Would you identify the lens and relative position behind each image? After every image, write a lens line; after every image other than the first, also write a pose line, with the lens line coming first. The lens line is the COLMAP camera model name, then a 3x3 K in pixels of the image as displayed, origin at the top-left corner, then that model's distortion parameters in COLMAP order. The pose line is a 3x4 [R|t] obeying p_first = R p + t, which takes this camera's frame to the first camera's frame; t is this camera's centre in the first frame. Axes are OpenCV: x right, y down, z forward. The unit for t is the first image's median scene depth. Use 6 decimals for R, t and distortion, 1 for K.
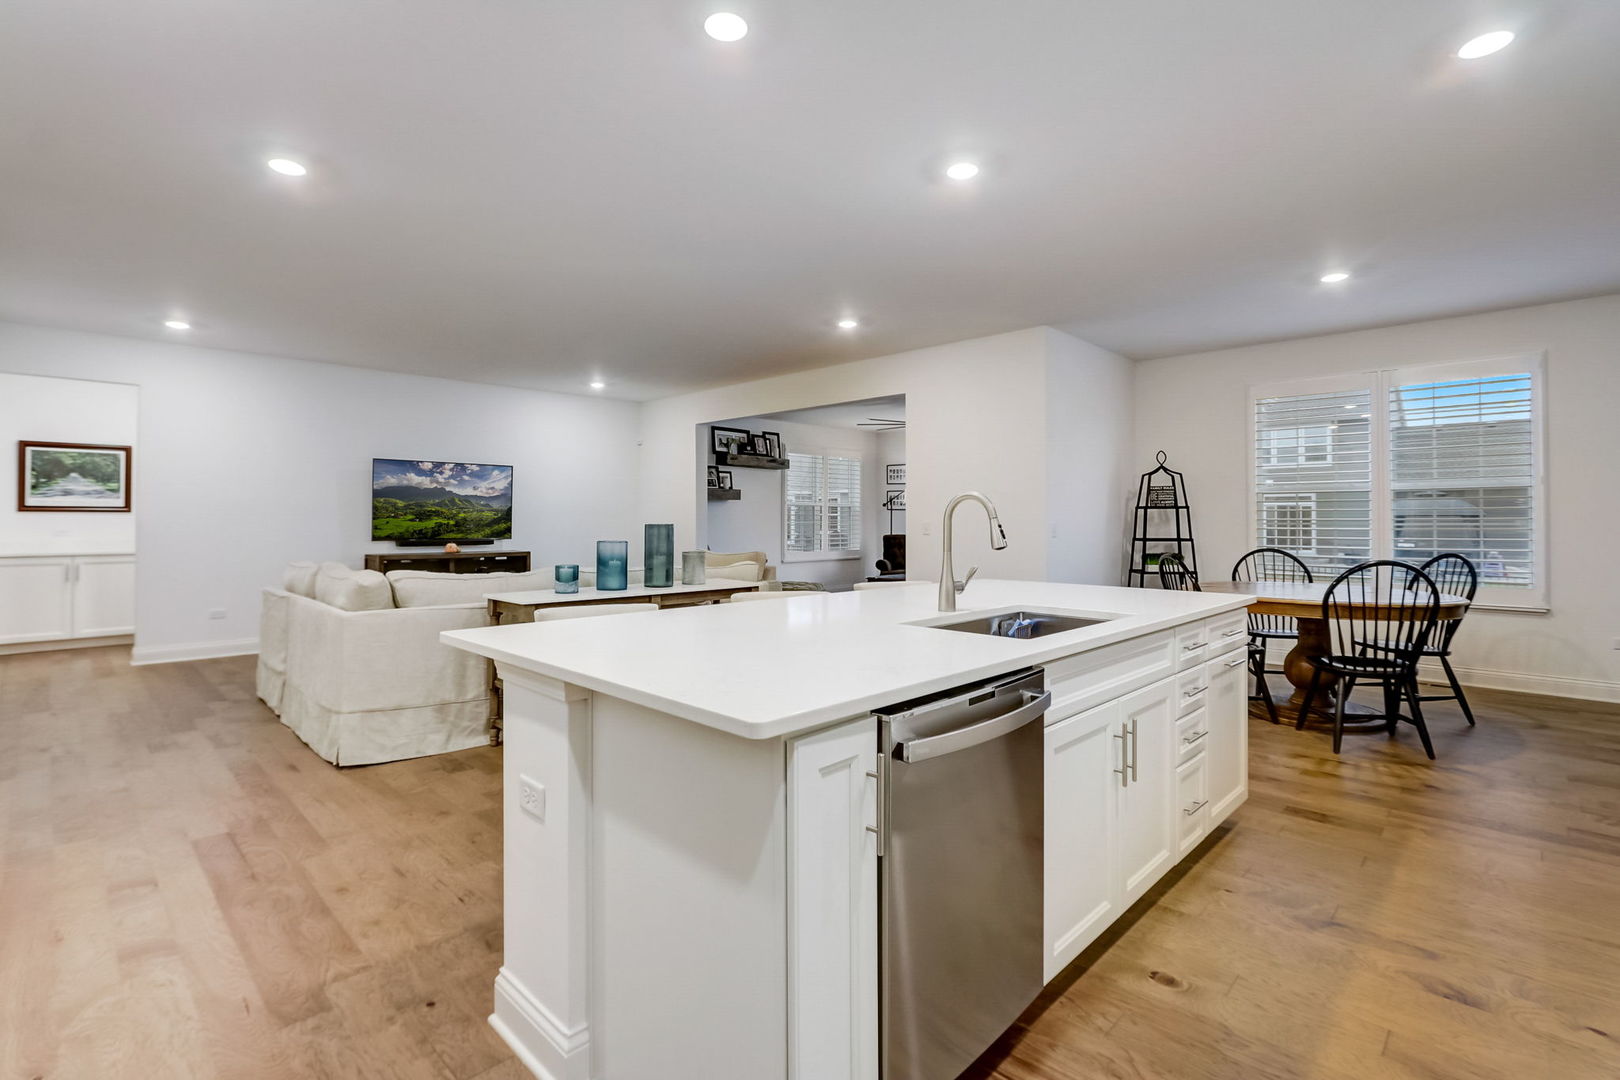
lens RADIAL K [[747.7, 0, 797.2], [0, 747.7, 533.4], [0, 0, 1]] dist [-0.014210, -0.001005]
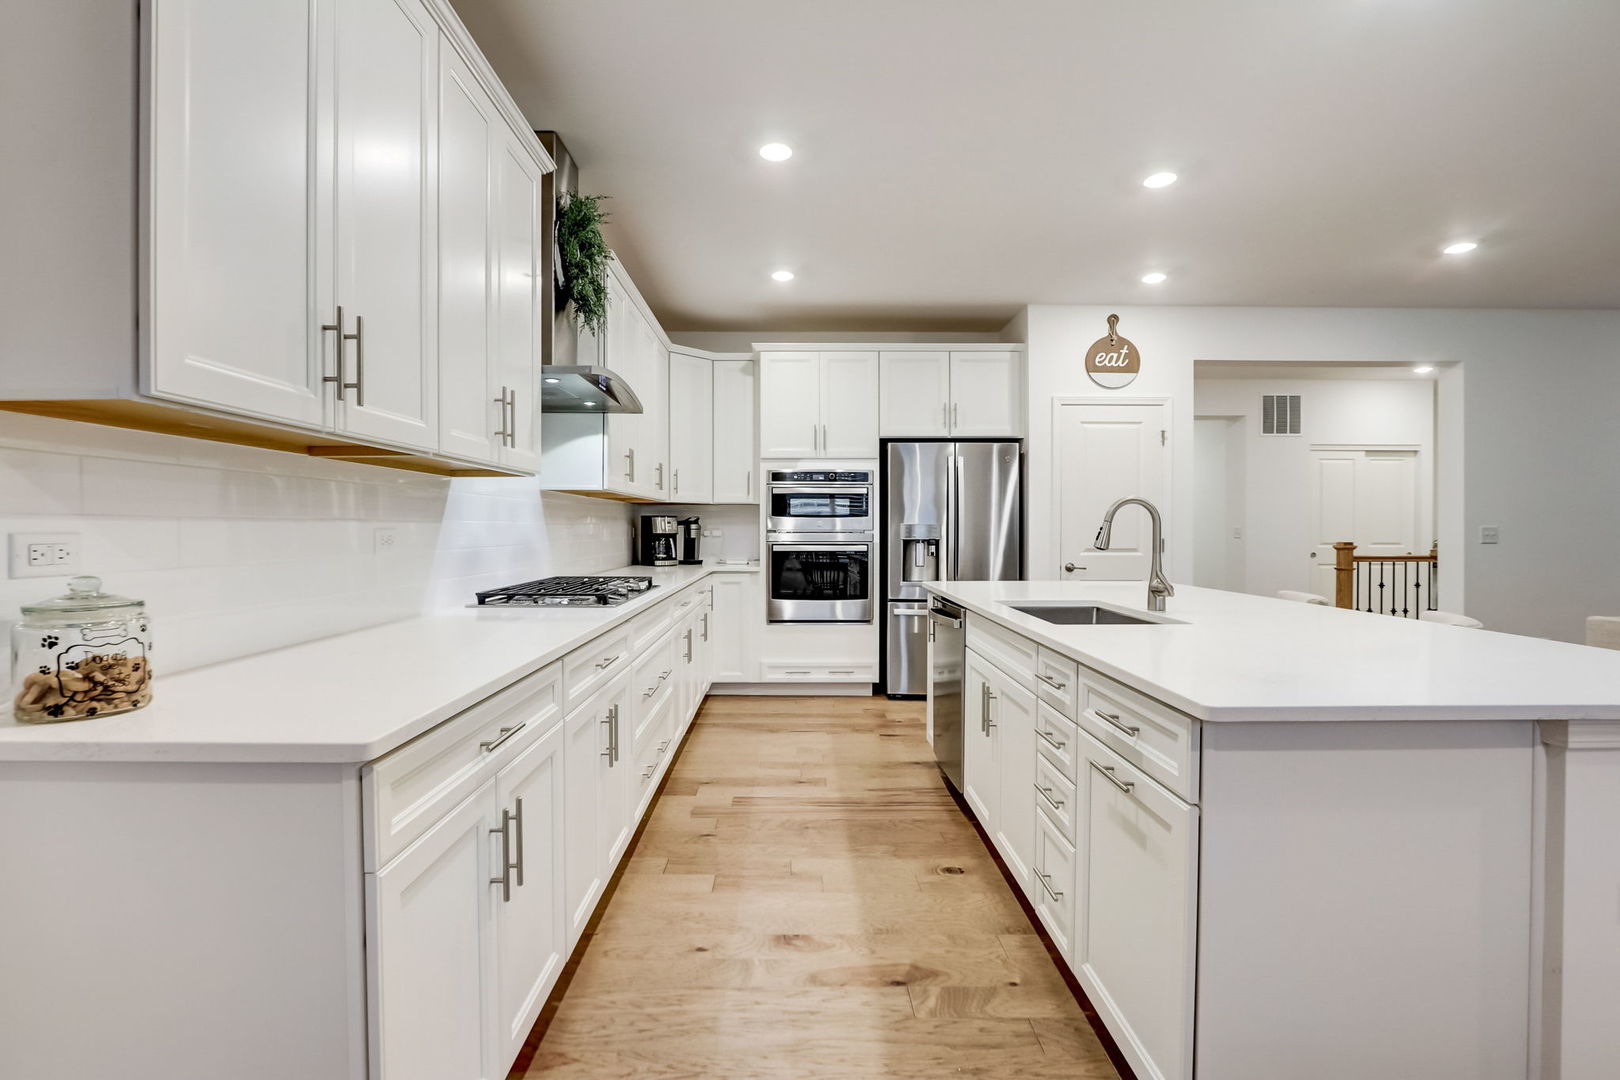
lens RADIAL K [[747.7, 0, 797.2], [0, 747.7, 533.4], [0, 0, 1]] dist [-0.014210, -0.001005]
pose [[-0.708478, 0.006766, -0.705701, 1.140616], [-0.005260, 0.999876, 0.014867, -0.013612], [0.705714, 0.014245, -0.708354, 1.216996]]
